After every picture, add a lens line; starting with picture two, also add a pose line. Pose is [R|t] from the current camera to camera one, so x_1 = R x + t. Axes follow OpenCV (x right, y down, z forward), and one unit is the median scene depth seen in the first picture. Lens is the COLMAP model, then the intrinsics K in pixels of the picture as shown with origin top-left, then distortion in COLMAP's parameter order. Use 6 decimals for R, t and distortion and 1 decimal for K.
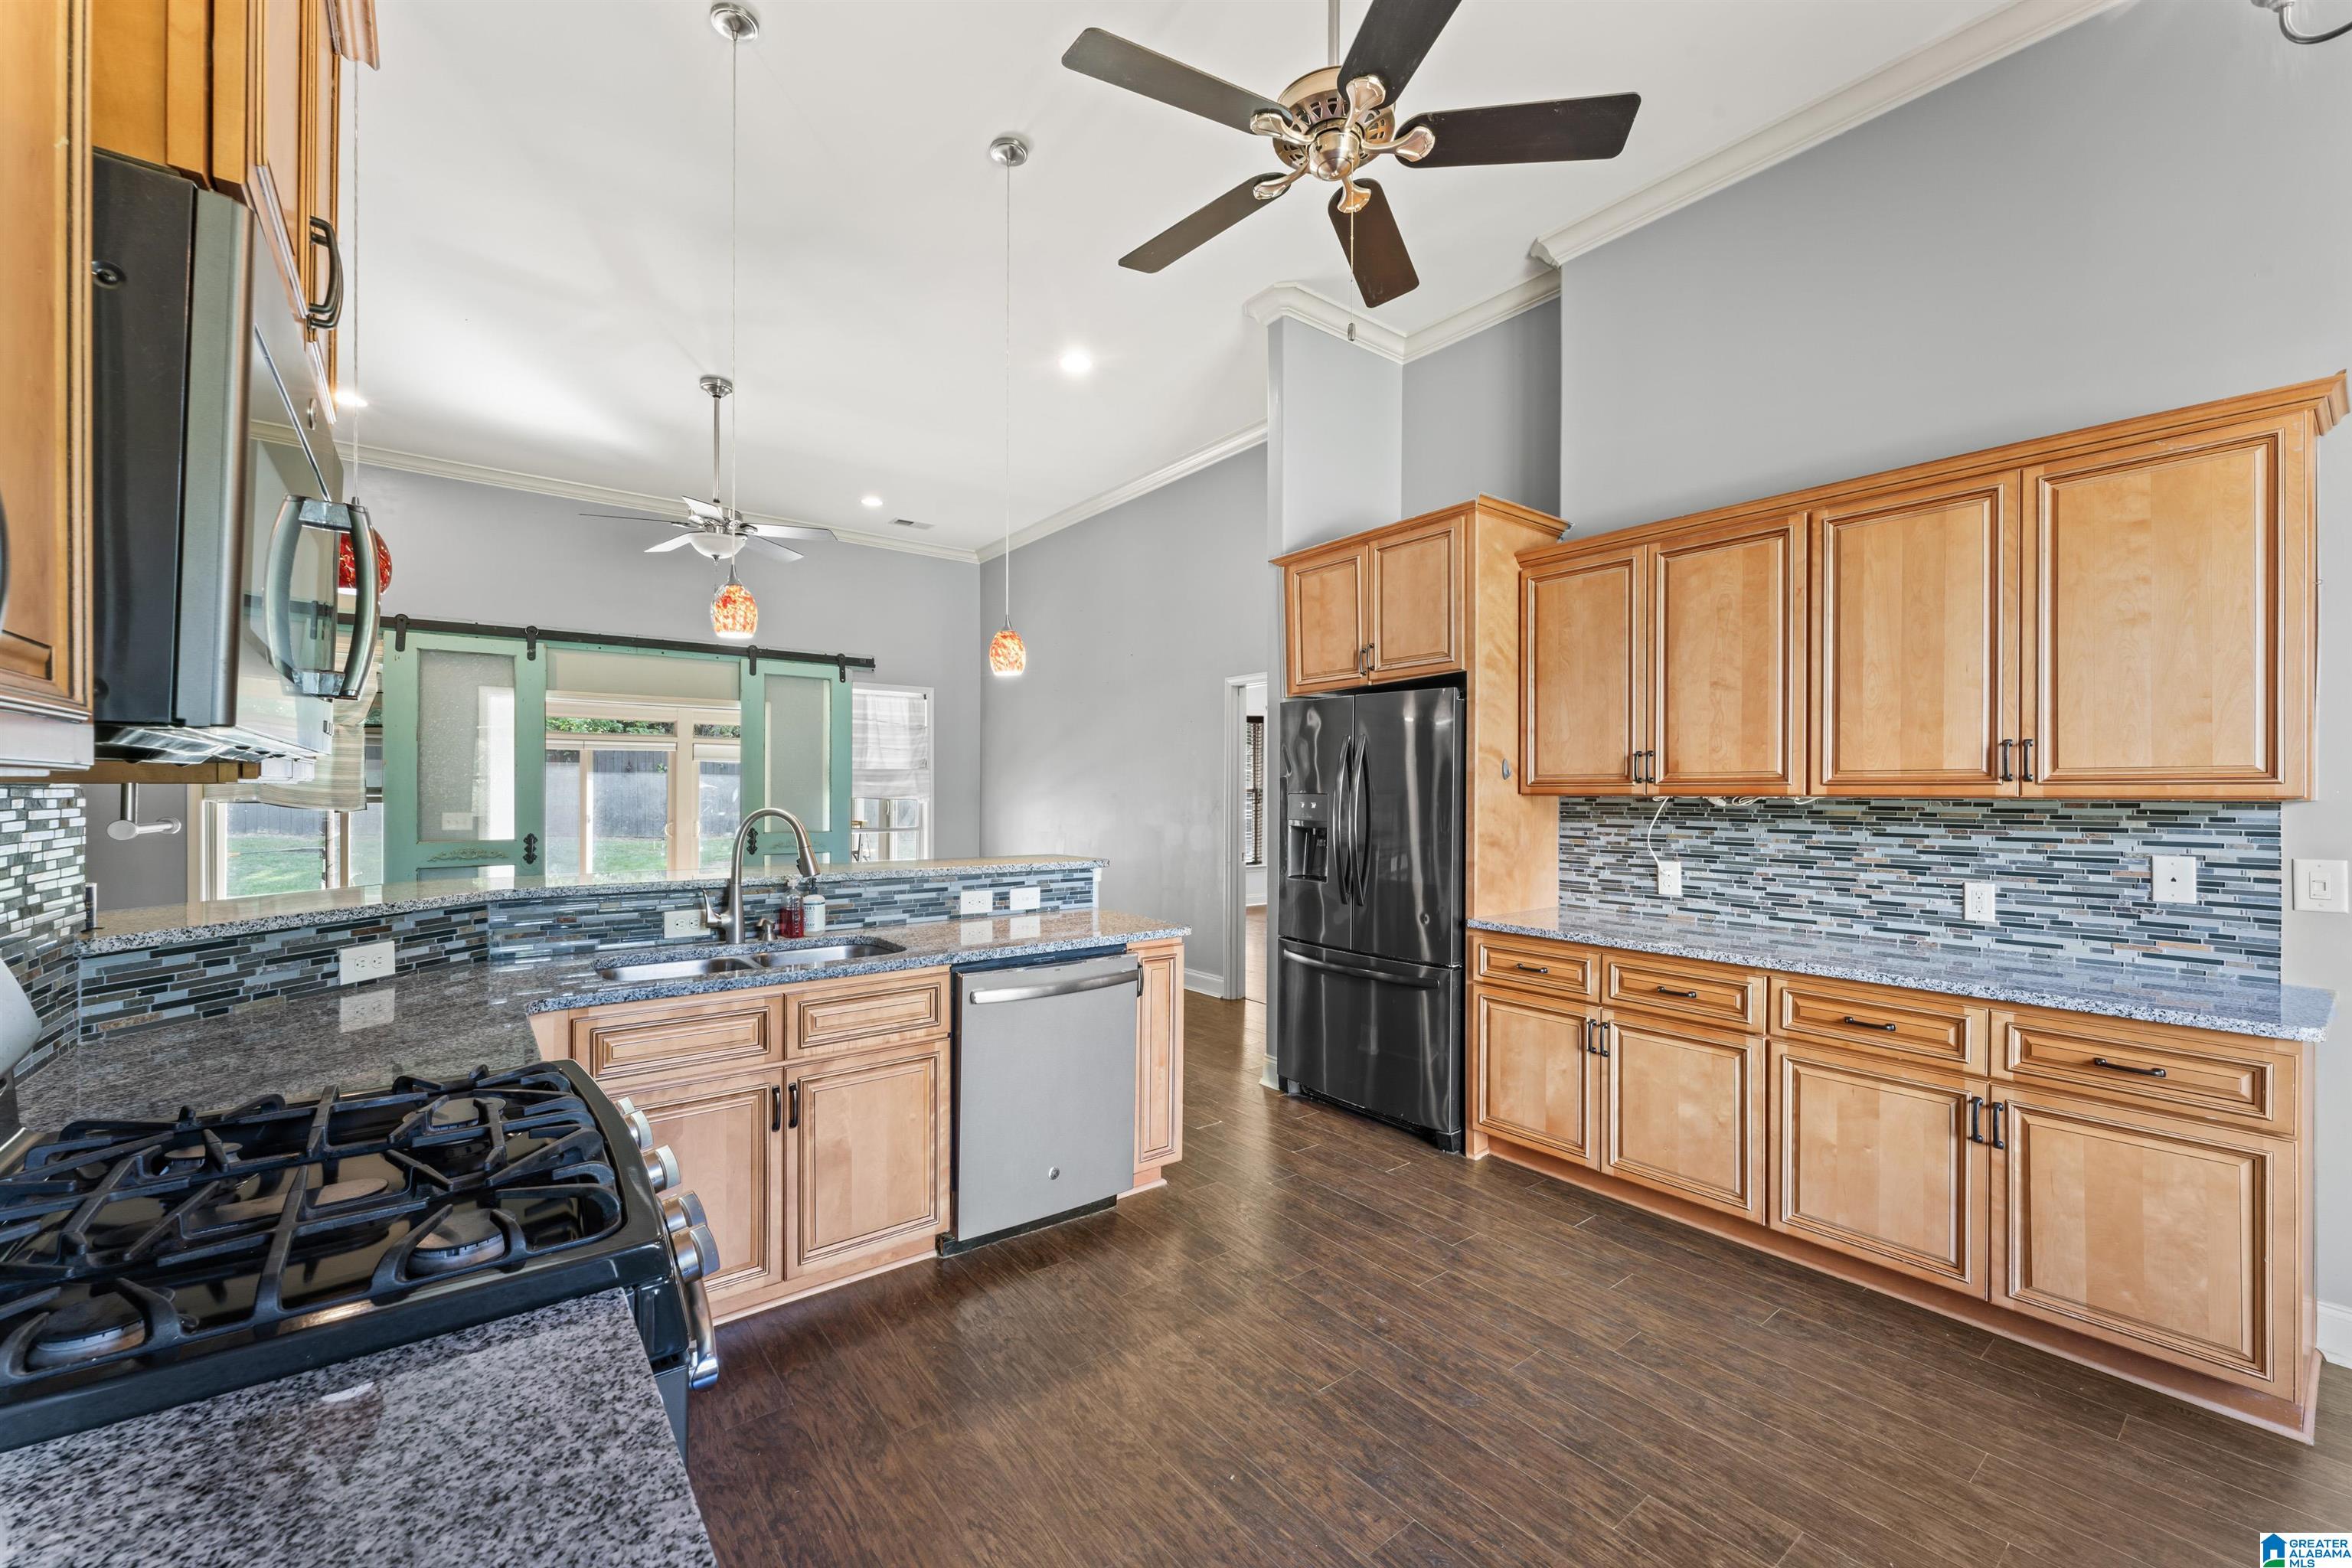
lens RADIAL K [[937.3, 0, 1167.7], [0, 937.3, 791.9], [0, 0, 1]] dist [0.000908, 0.000044]
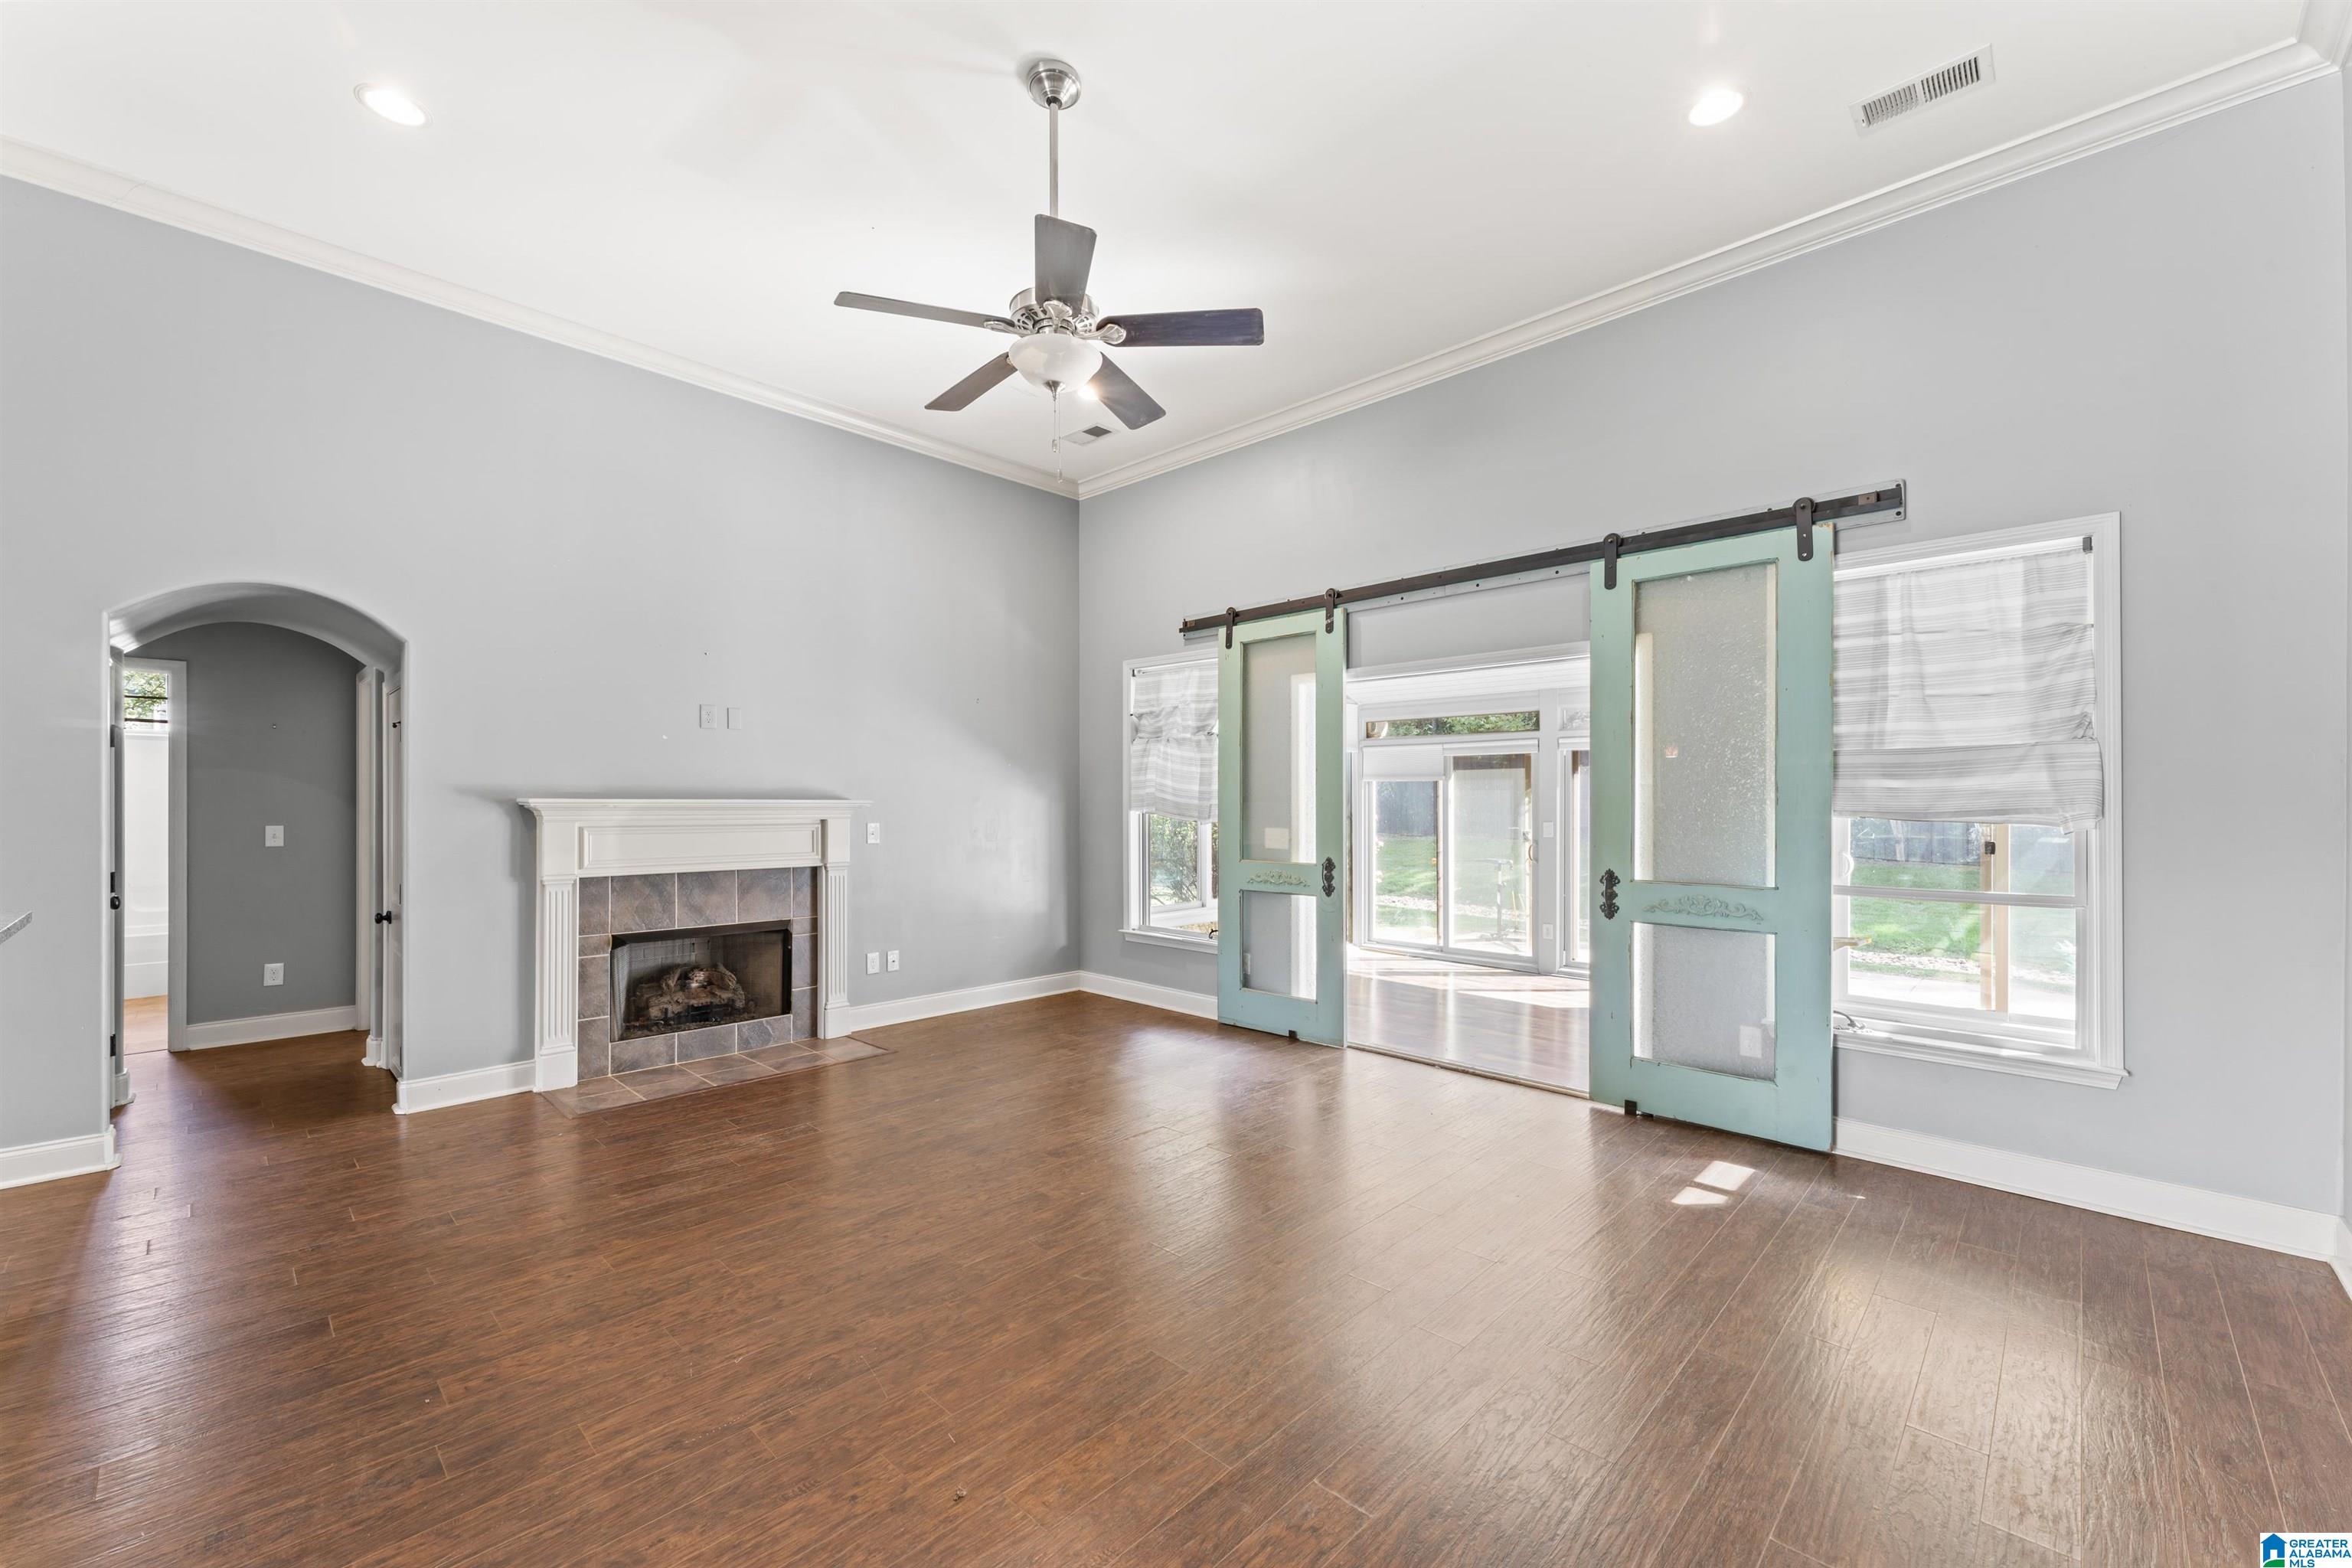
lens RADIAL K [[937.3, 0, 1186.8], [0, 937.3, 795.2], [0, 0, 1]] dist [0.000908, 0.000044]
pose [[0.157098, -0.011009, -0.987522, 0.065055], [-0.000132, 0.999938, -0.011168, 0.001640], [0.987583, 0.001884, 0.157087, 0.789810]]
